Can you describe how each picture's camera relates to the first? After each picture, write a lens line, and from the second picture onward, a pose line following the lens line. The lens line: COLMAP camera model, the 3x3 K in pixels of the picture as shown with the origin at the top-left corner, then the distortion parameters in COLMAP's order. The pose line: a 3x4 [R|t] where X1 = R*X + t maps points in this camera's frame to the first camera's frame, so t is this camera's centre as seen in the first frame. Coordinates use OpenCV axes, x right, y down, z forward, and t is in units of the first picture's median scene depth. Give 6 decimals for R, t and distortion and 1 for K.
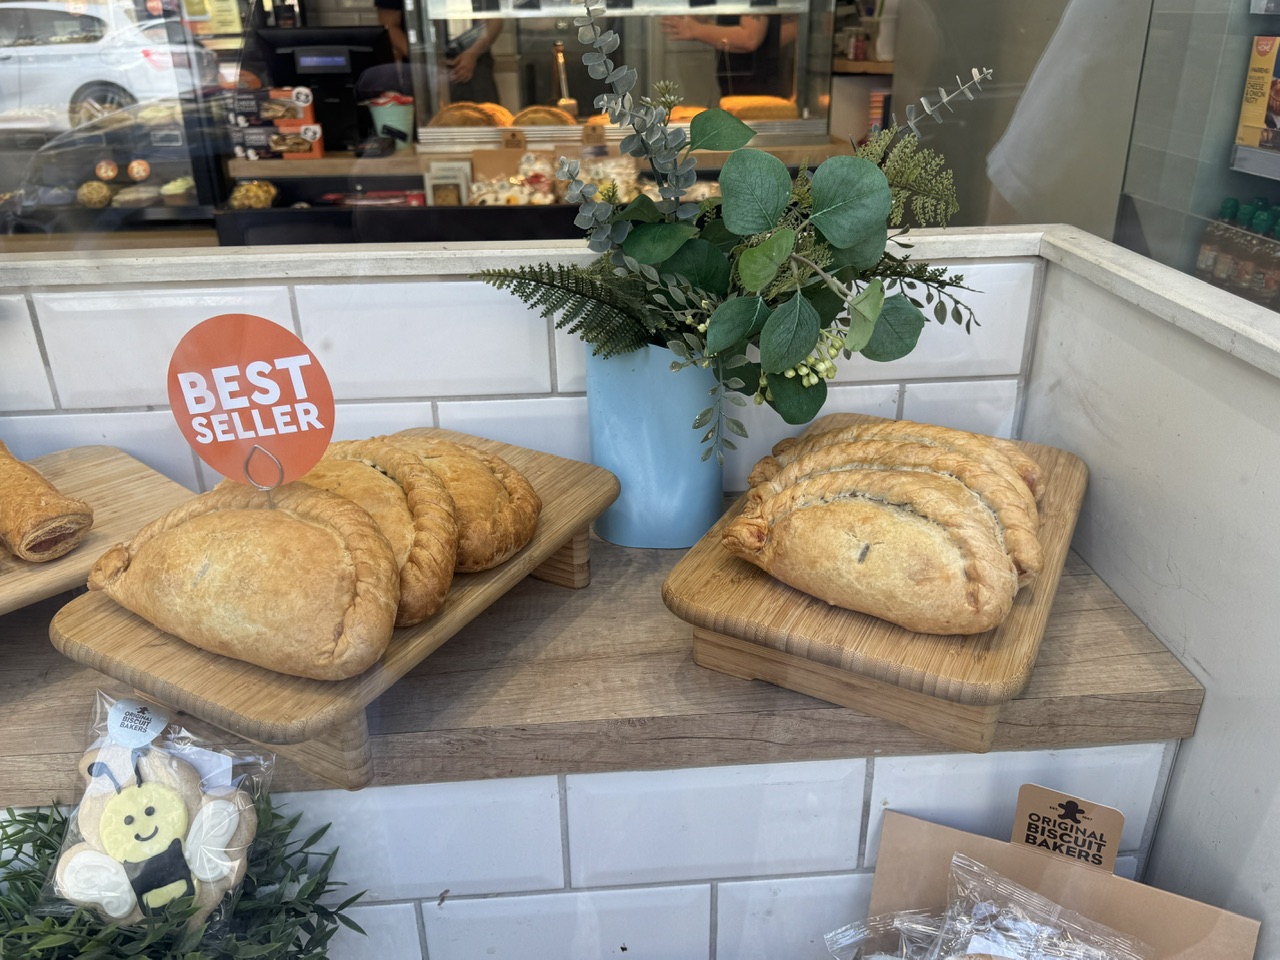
lens RADIAL K [[1004.3, 0, 644.1], [0, 1004.3, 477.0], [0, 0, 1]] dist [0.007811, -0.016259]
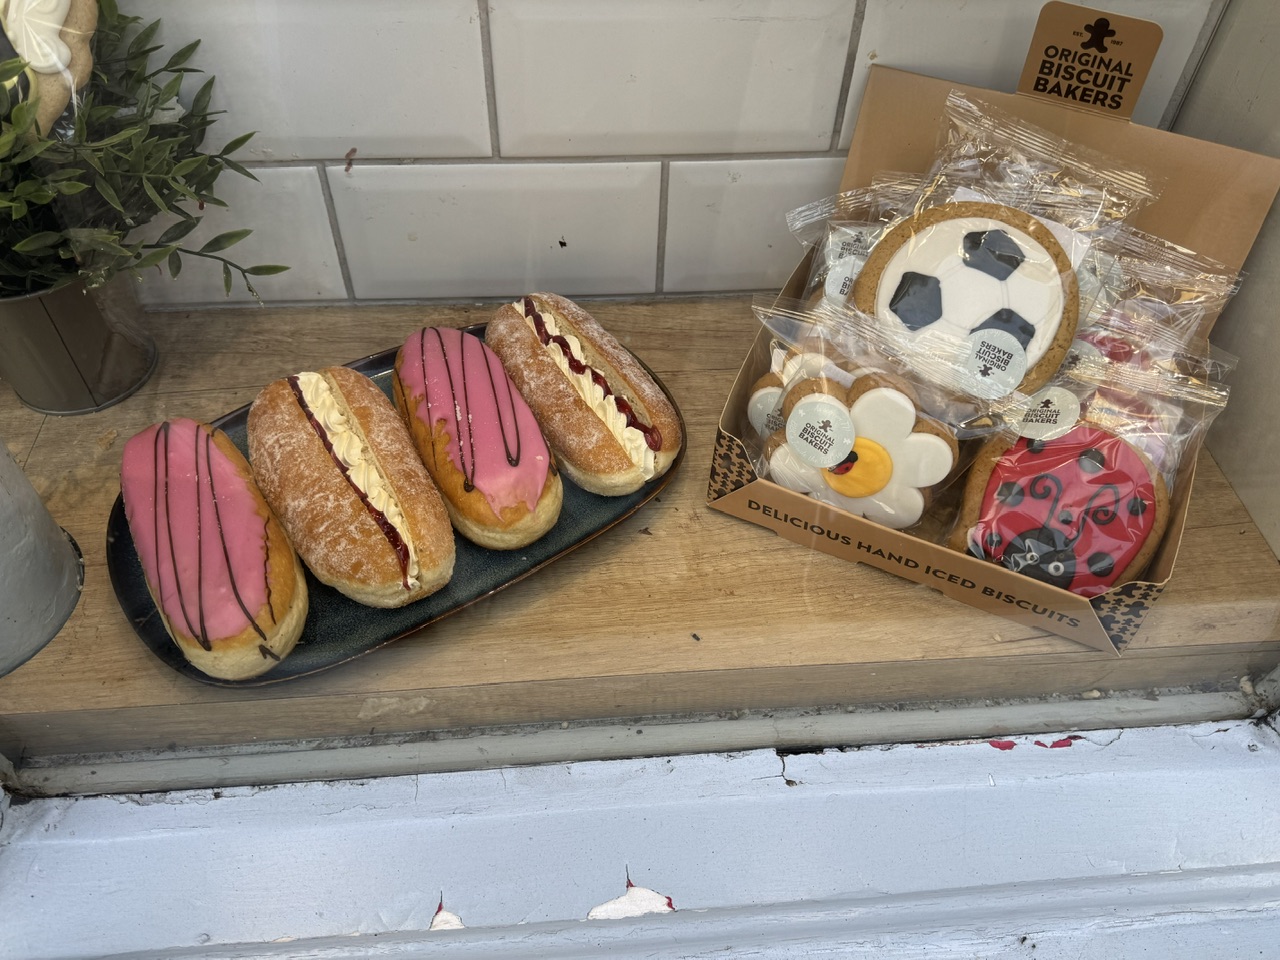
lens RADIAL K [[1004.3, 0, 637.6], [0, 1004.3, 482.7], [0, 0, 1]] dist [0.007811, -0.016259]
pose [[0.999158, 0.015865, 0.037830, 0.018766], [-0.029828, 0.914065, 0.404470, 0.335870], [-0.028162, -0.405258, 0.913769, 0.101029]]
